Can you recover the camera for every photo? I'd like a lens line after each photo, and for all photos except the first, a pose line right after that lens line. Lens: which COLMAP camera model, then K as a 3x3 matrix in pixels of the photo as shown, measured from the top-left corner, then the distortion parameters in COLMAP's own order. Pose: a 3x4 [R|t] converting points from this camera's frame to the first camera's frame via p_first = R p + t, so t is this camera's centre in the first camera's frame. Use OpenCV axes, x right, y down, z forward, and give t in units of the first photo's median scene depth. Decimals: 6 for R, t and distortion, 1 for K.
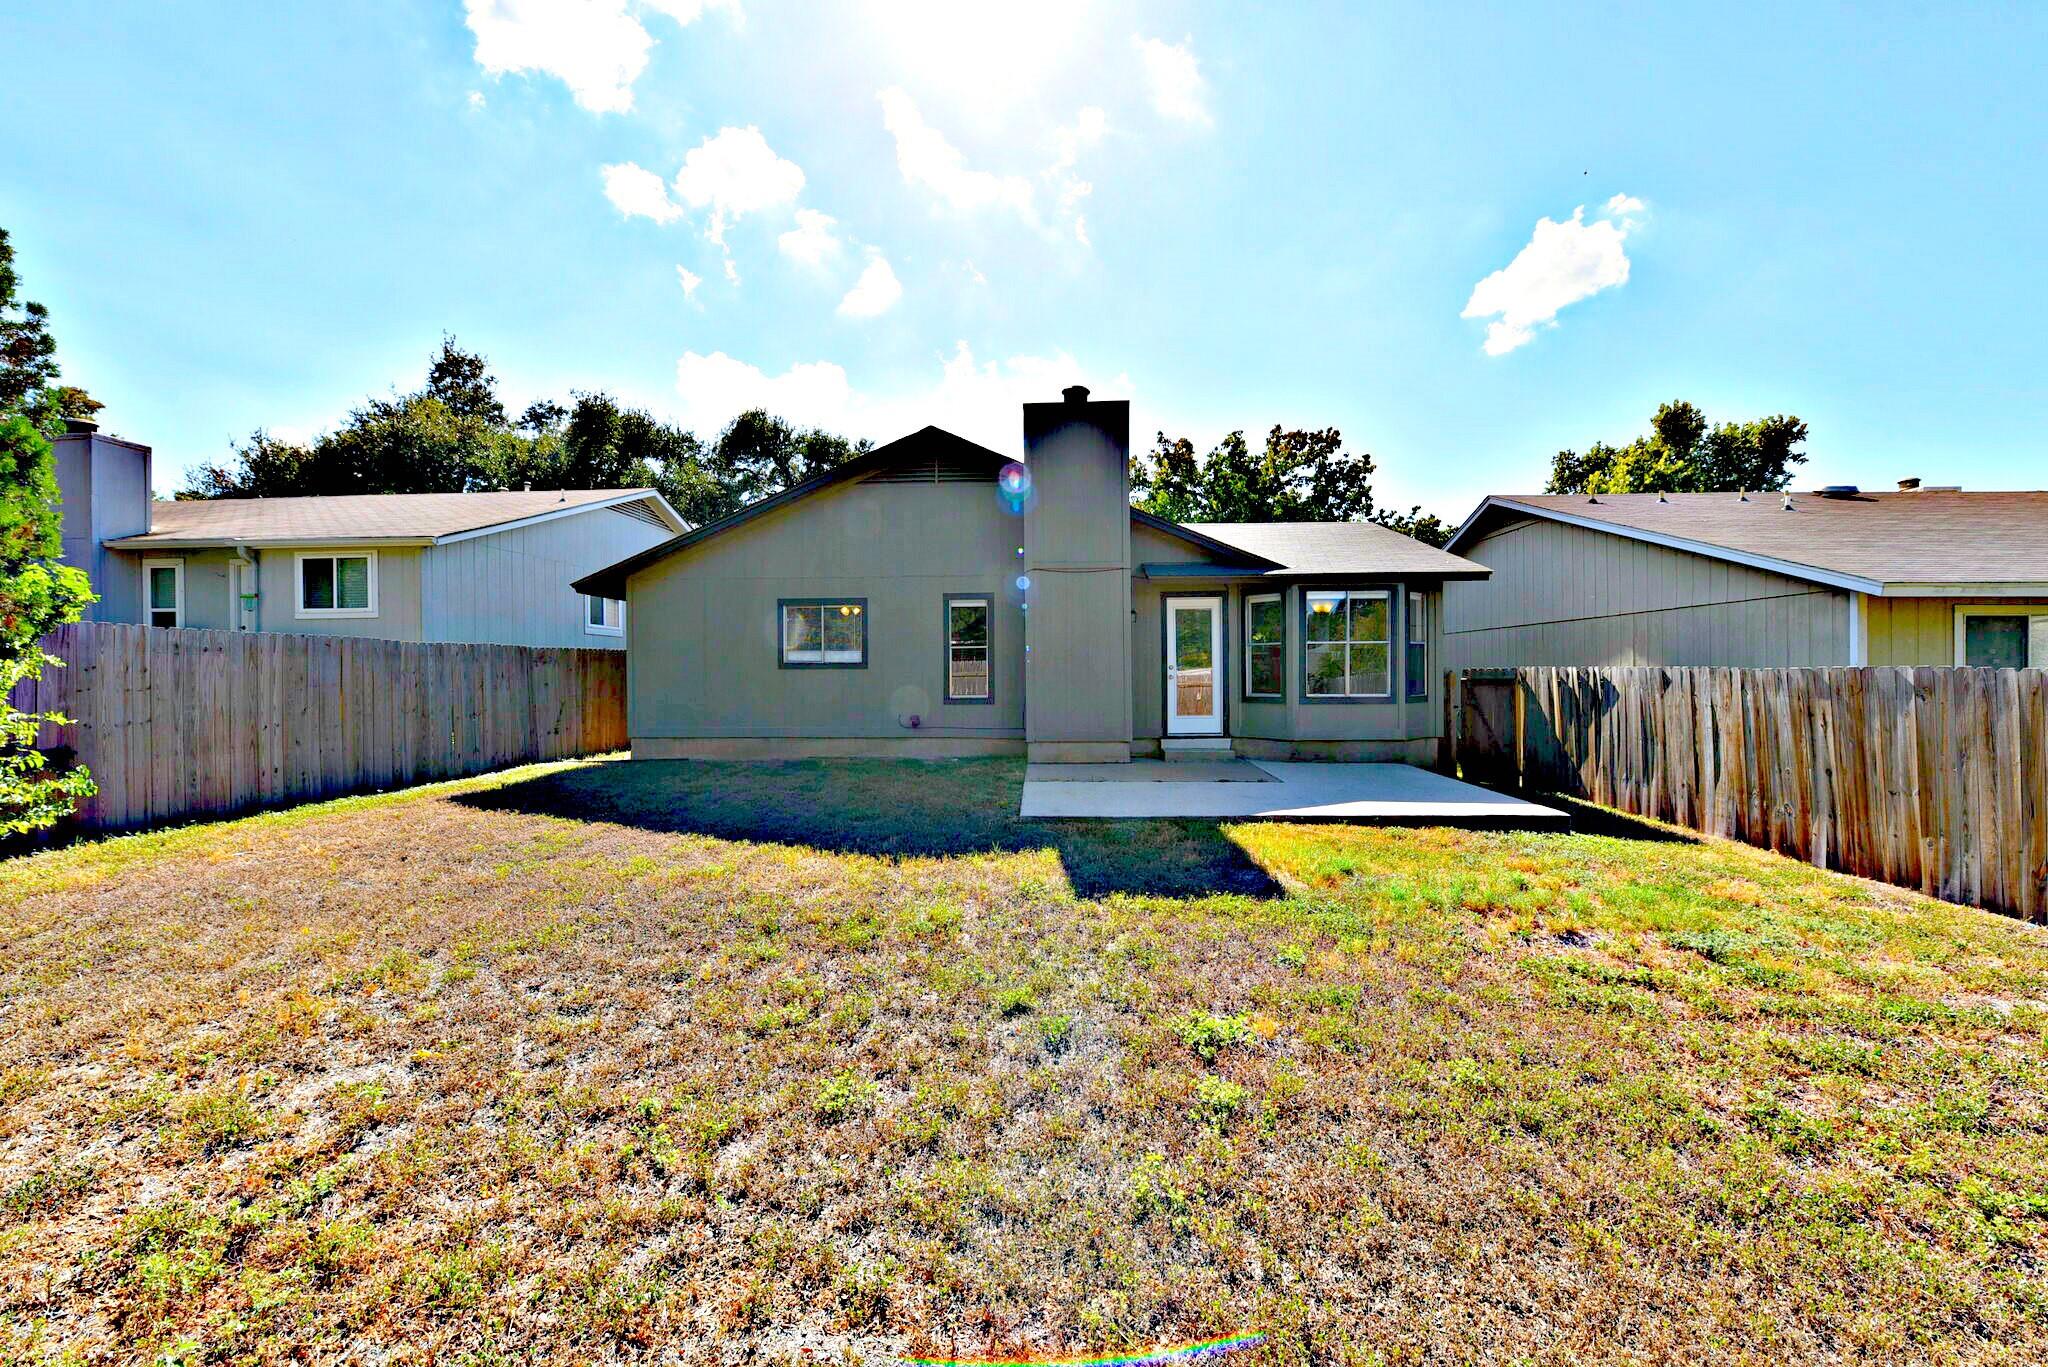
lens RADIAL K [[816.8, 0, 1029.3], [0, 816.8, 681.4], [0, 0, 1]] dist [-0.018292, -0.000373]
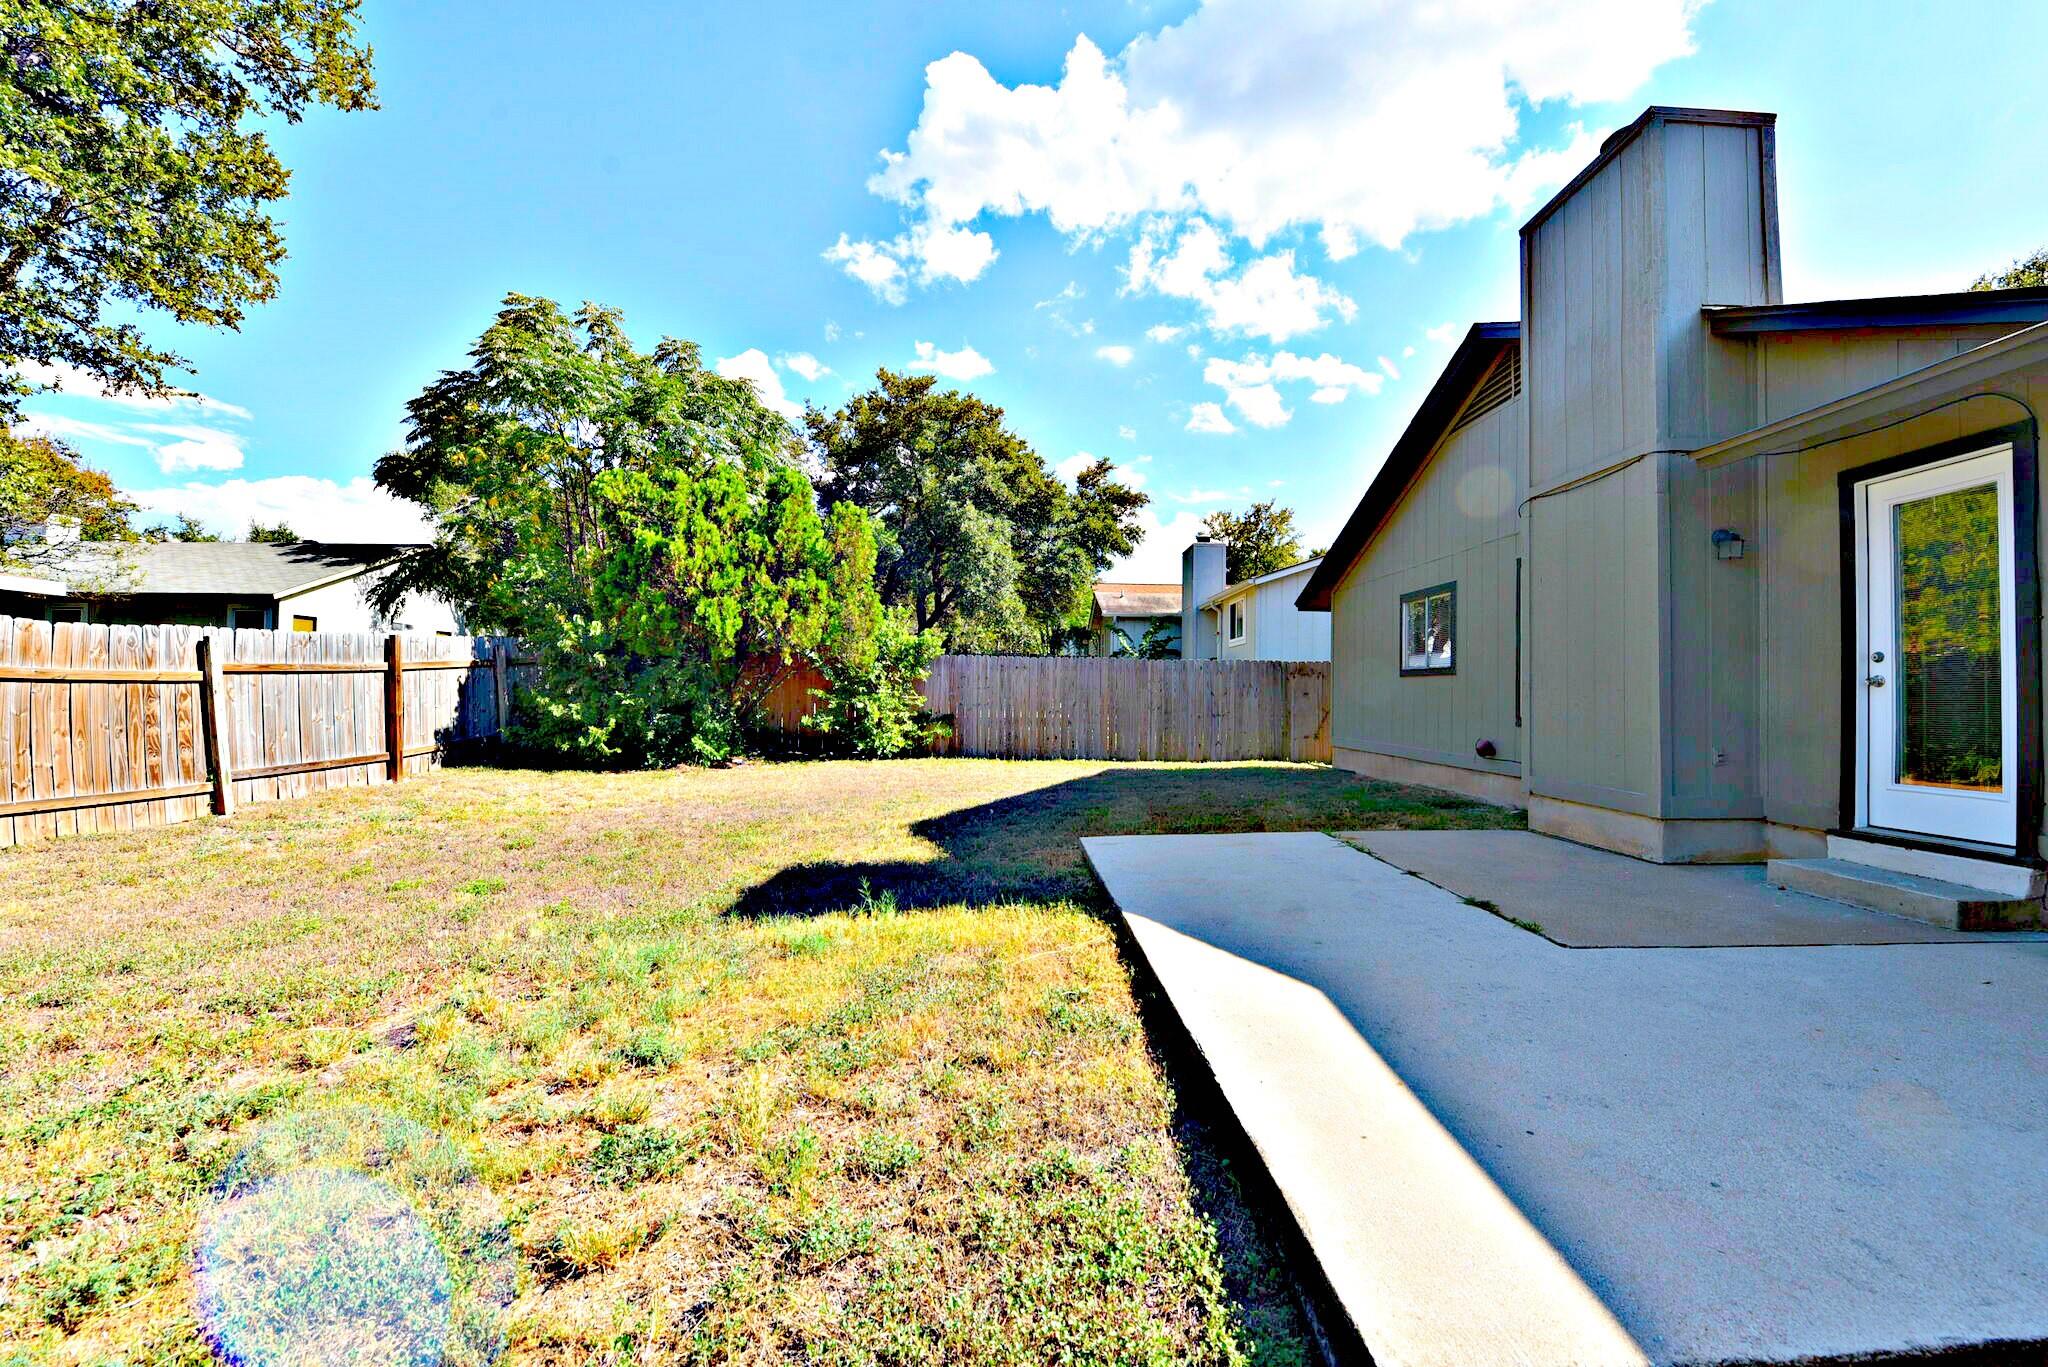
lens RADIAL K [[816.8, 0, 1029.3], [0, 816.8, 681.4], [0, 0, 1]] dist [-0.018292, -0.000373]
pose [[0.058507, -0.009566, -0.998241, 0.535076], [-0.022907, 0.999678, -0.010923, 0.008124], [0.998024, 0.023506, 0.058270, 0.579166]]
